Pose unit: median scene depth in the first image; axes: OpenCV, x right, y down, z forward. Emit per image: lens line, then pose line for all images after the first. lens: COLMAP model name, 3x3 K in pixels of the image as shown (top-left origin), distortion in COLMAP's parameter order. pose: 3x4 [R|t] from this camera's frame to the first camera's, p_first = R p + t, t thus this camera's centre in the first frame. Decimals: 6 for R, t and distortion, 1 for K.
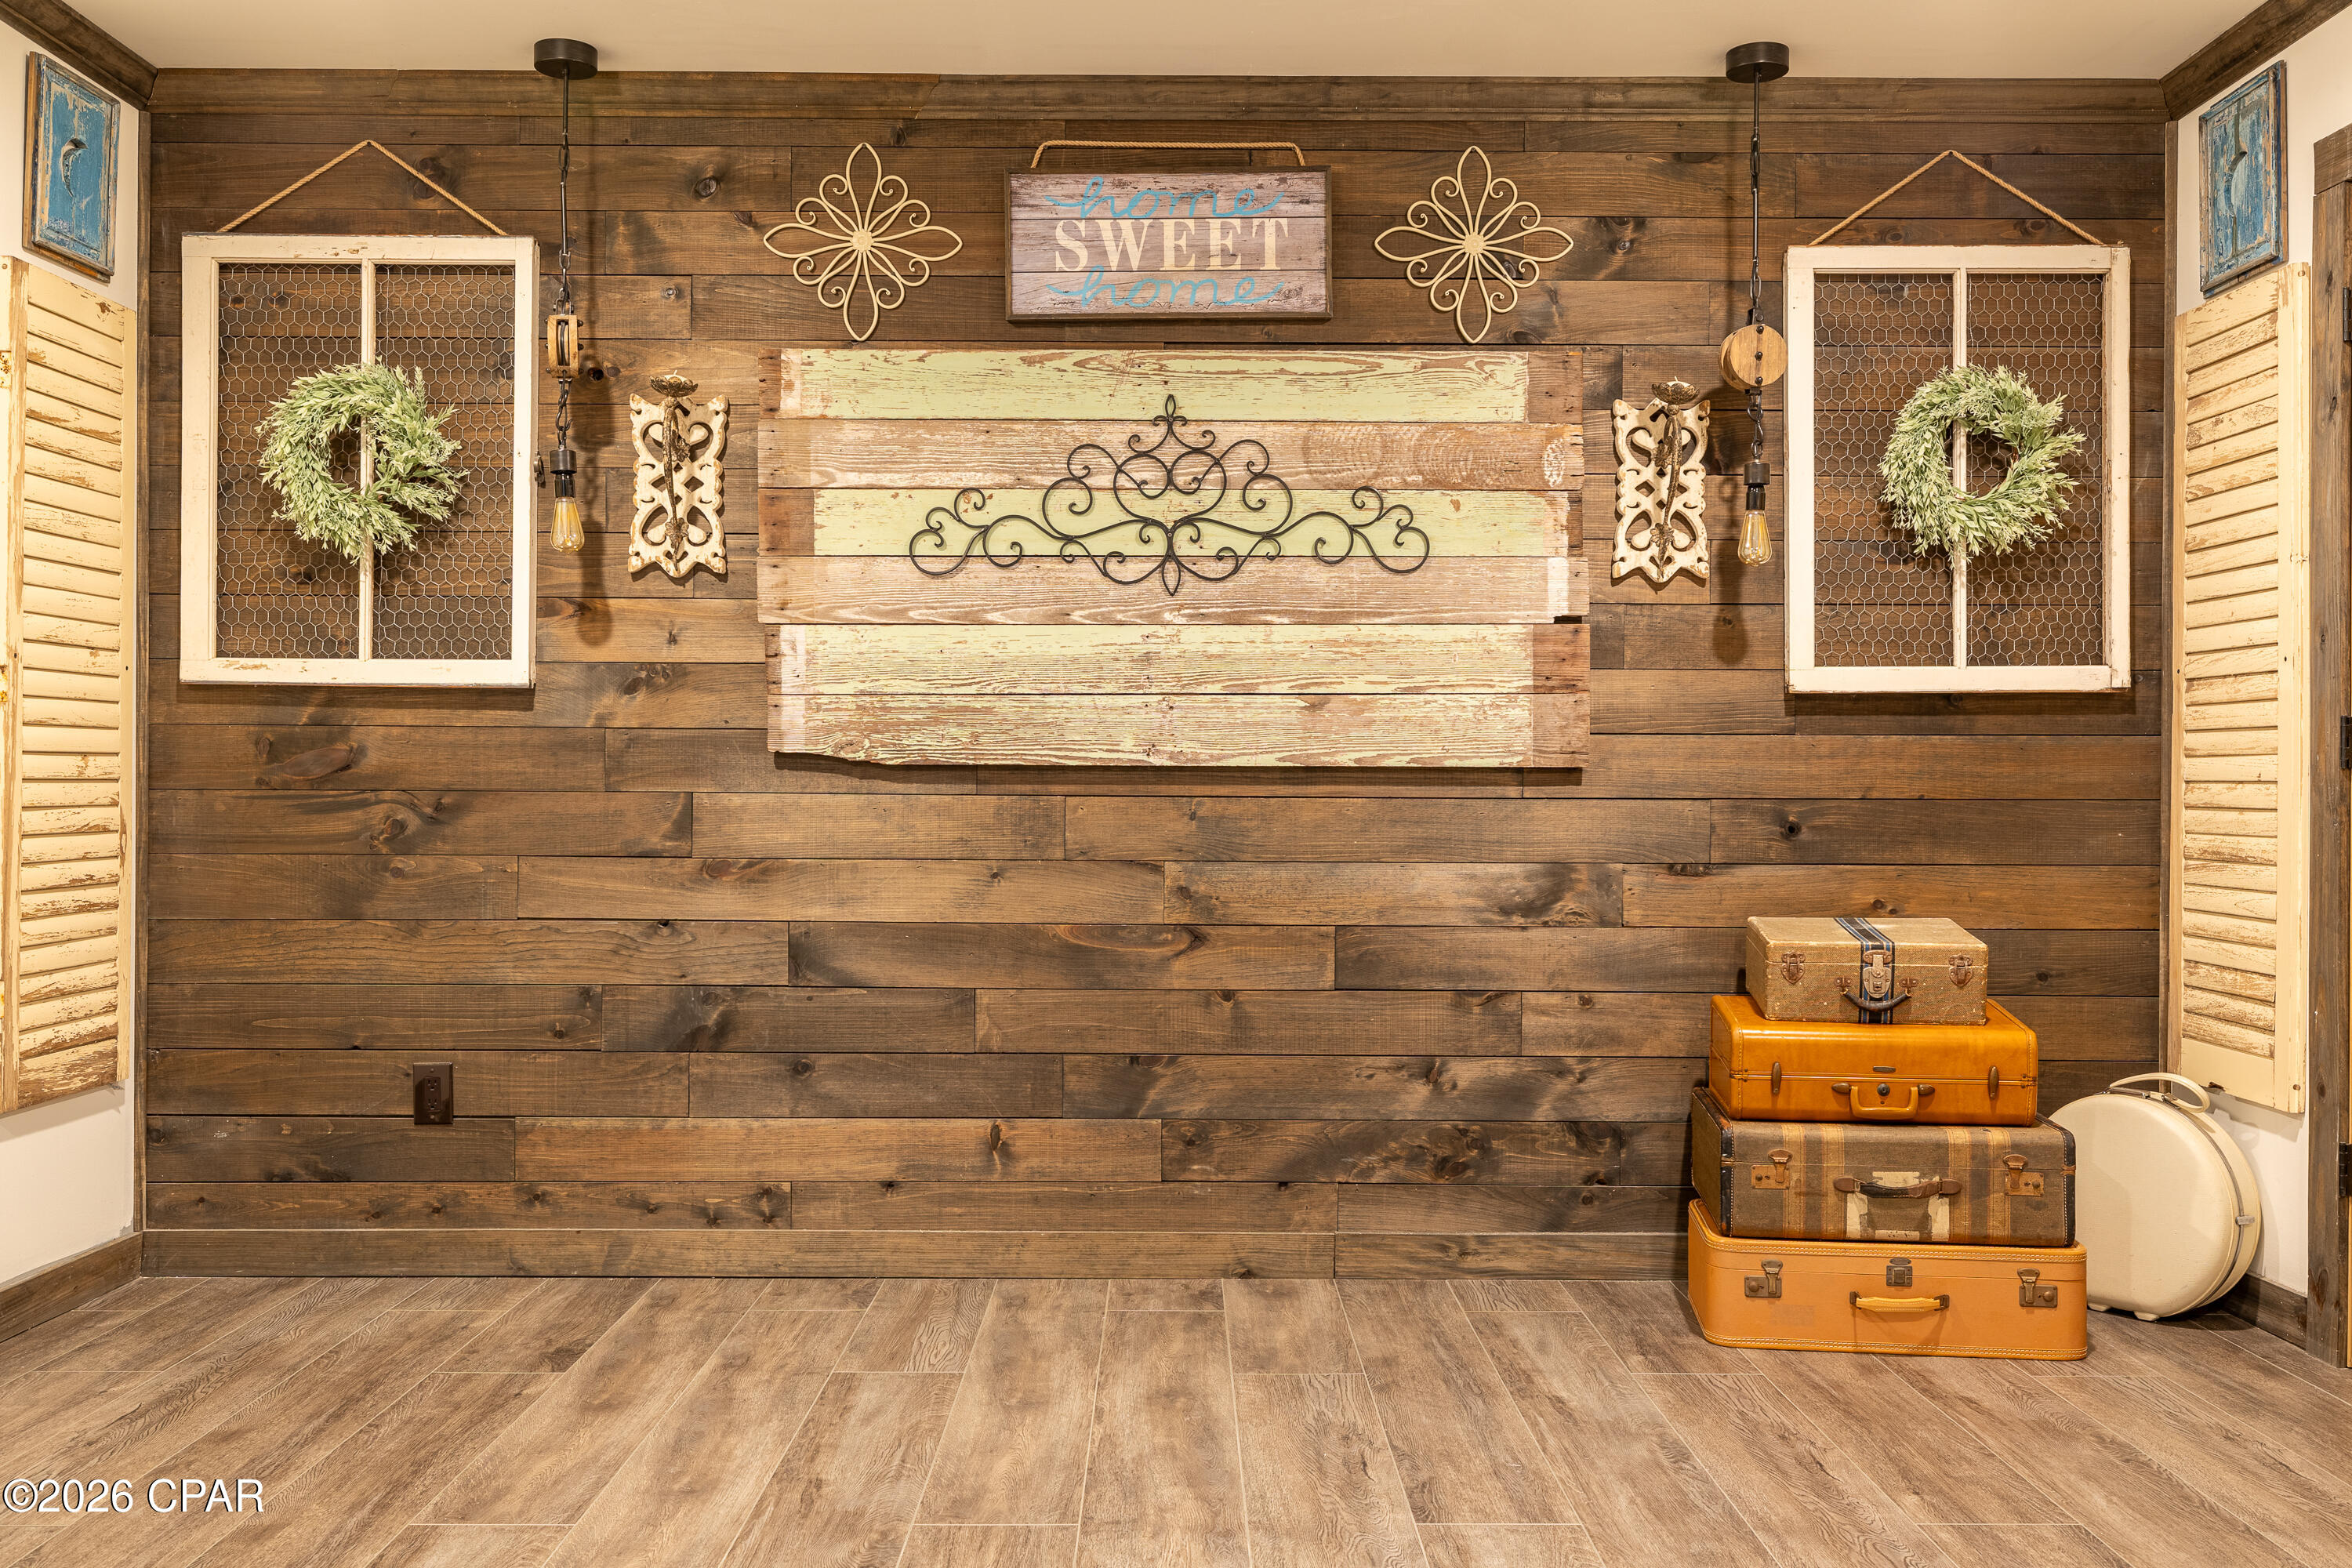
lens RADIAL K [[2021.6, 0, 1188.9], [0, 2021.6, 772.5], [0, 0, 1]] dist [0.000560, 0.003983]
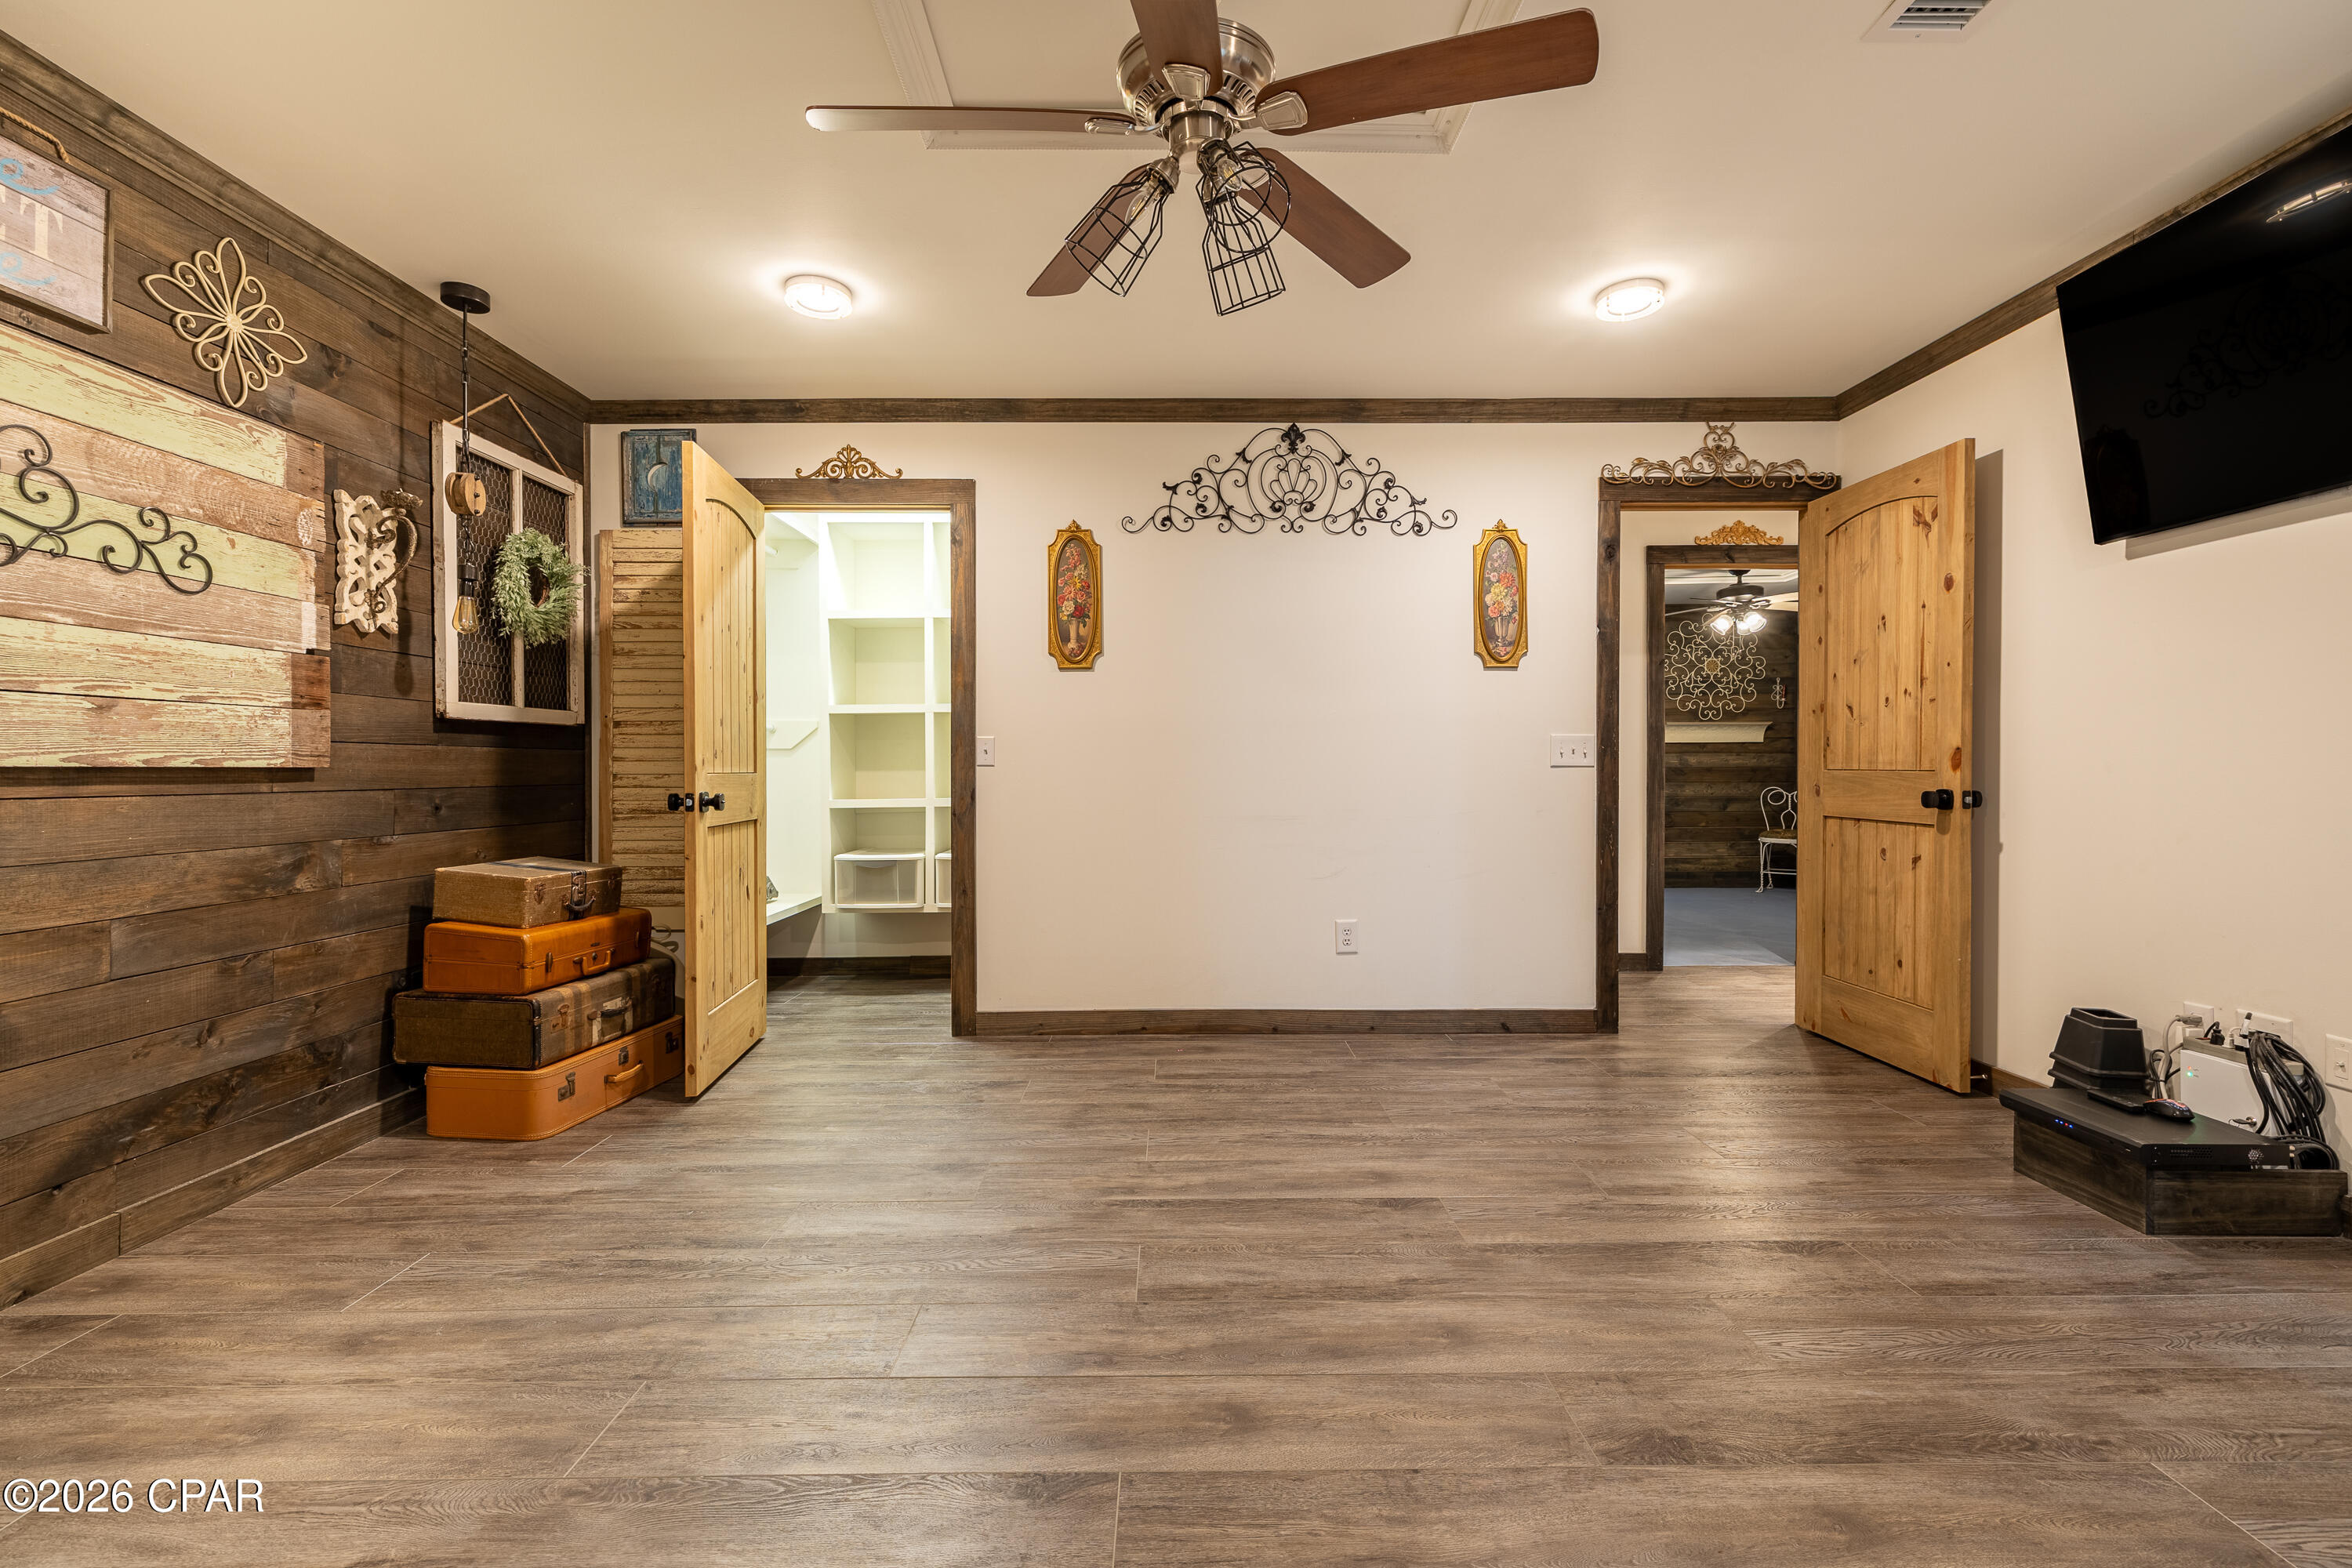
lens RADIAL K [[984.3, 0, 1182.2], [0, 984.3, 775.4], [0, 0, 1]] dist [0.000543, 0.000308]
pose [[0.000034, -0.010435, 0.999946, -0.438430], [0.000045, 0.999946, 0.010435, -0.003936], [-1.000000, 0.000044, 0.000035, 0.450675]]
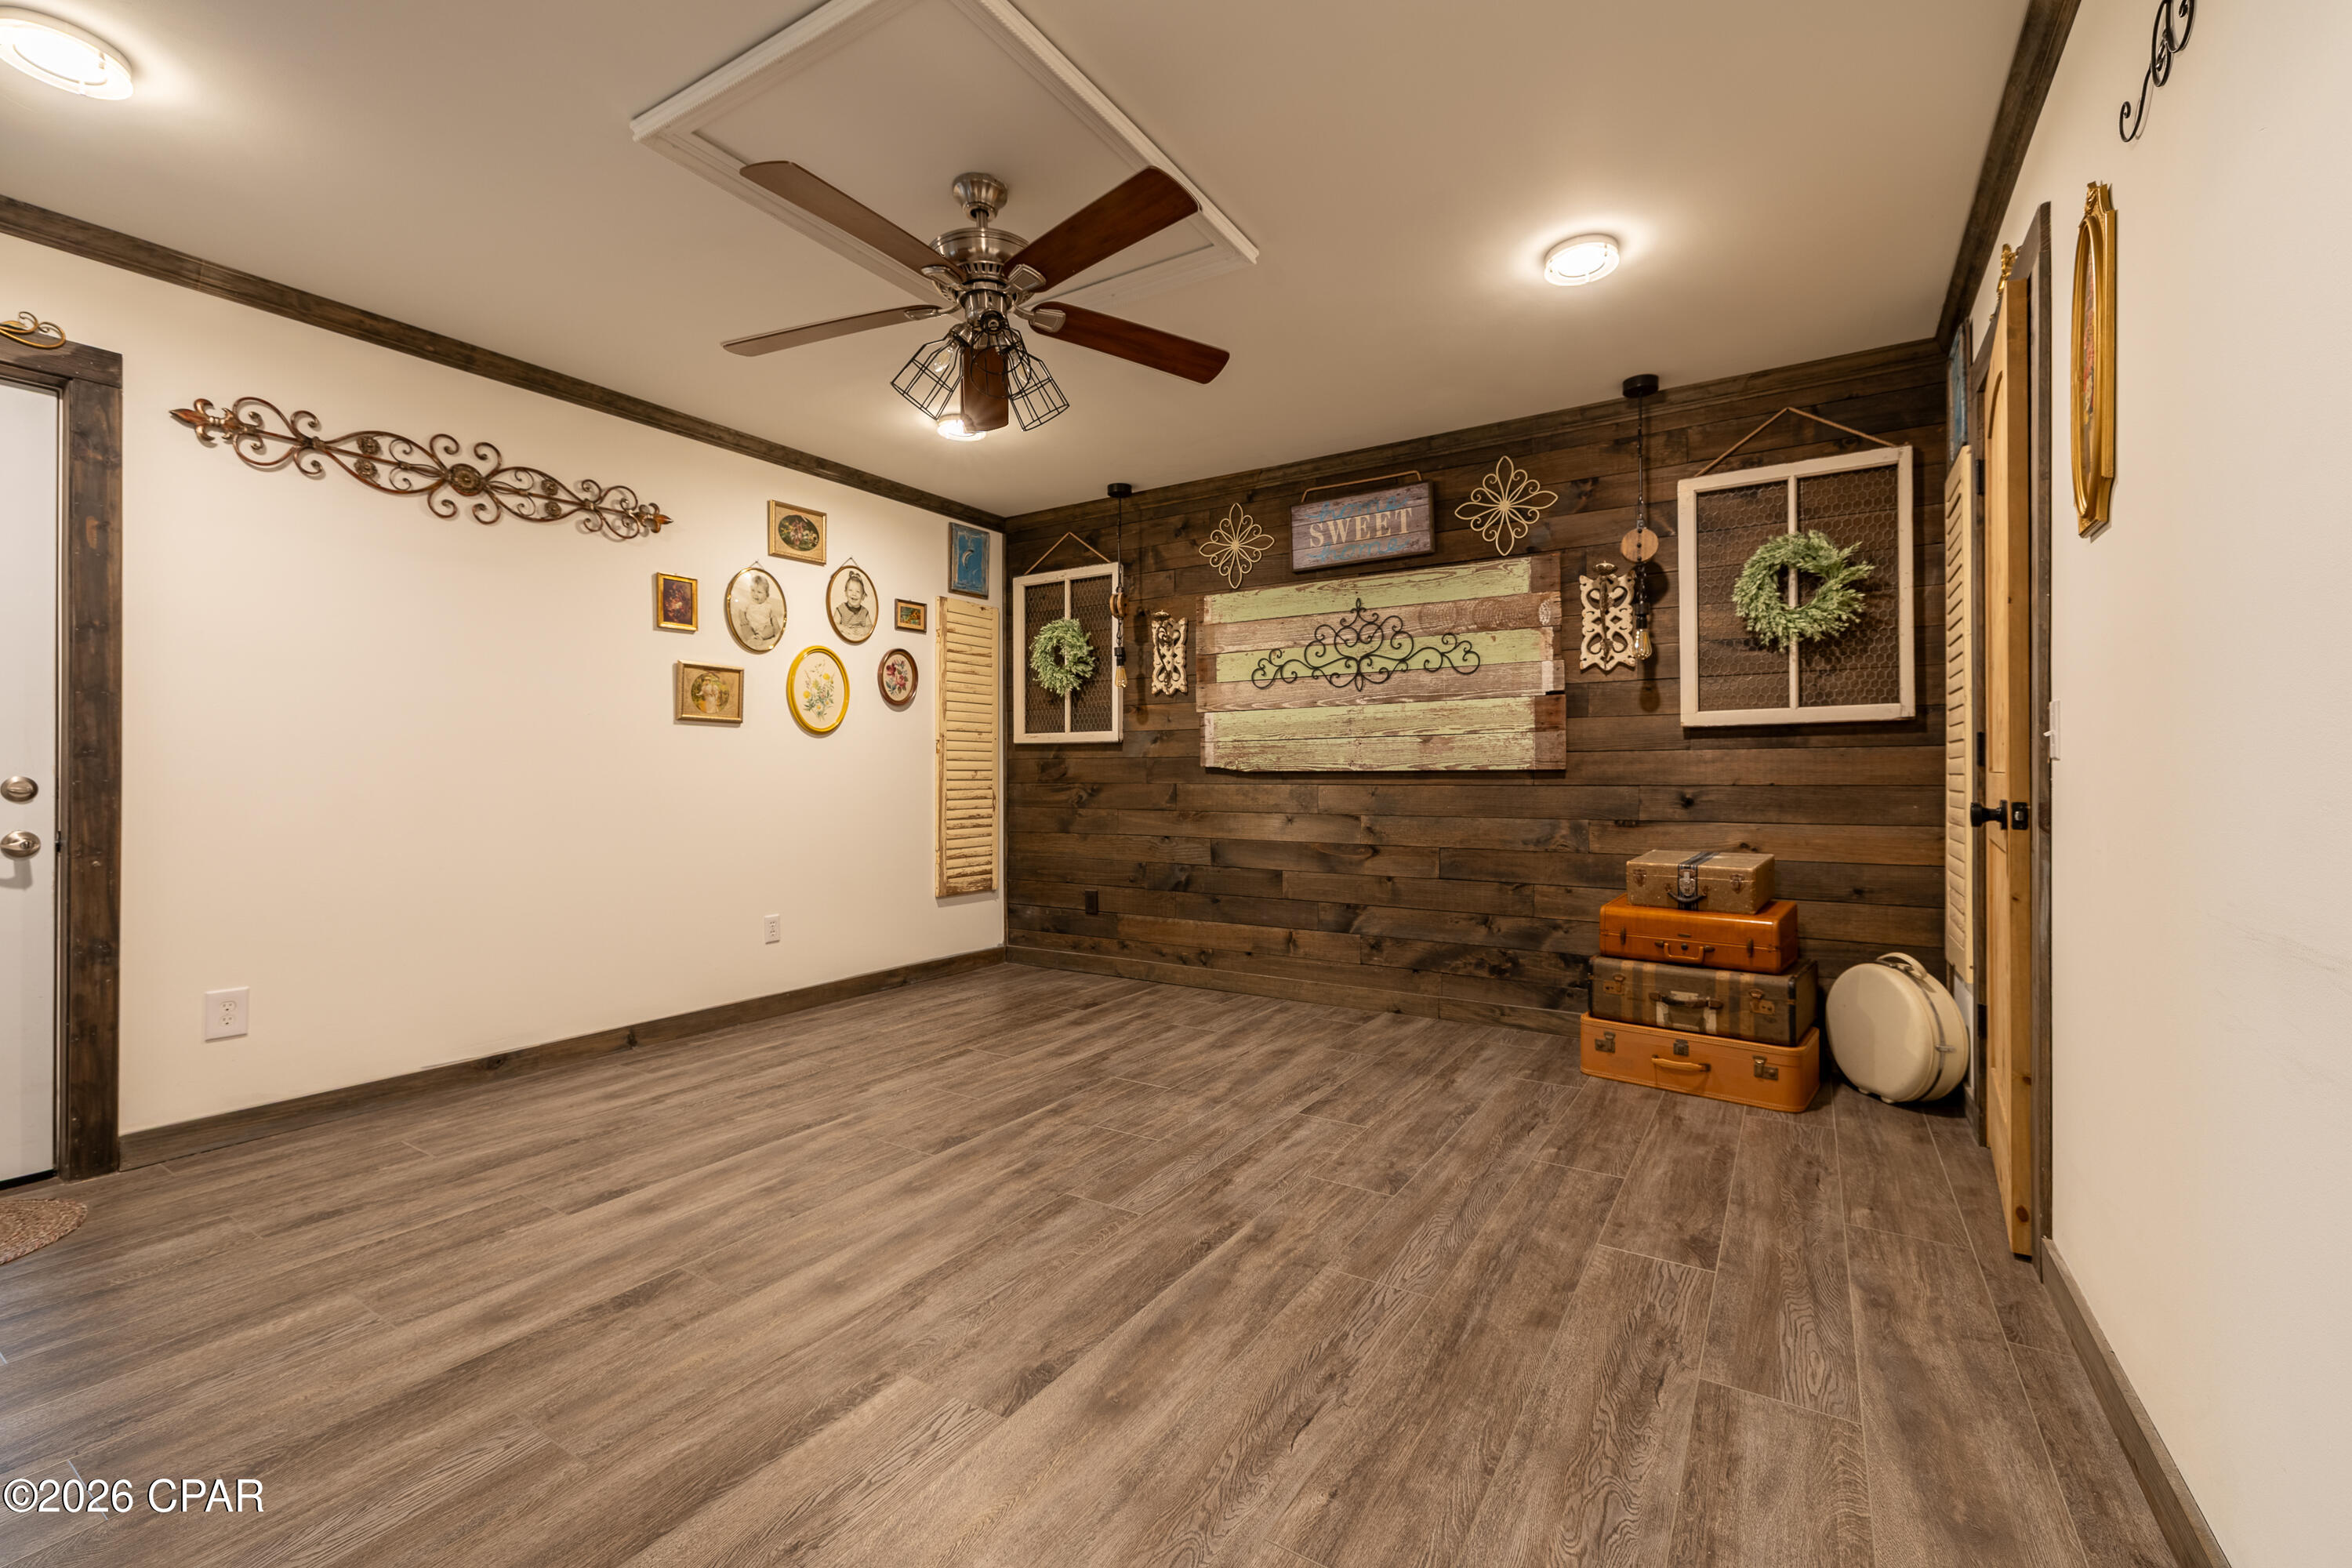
lens RADIAL K [[981.3, 0, 1185.1], [0, 981.3, 775.5], [0, 0, 1]] dist [0.001034, 0.000436]
pose [[0.841756, -0.007373, -0.539807, 0.397240], [0.008251, 0.999966, -0.000792, 0.001073], [0.539795, -0.003787, 0.841788, 0.020794]]
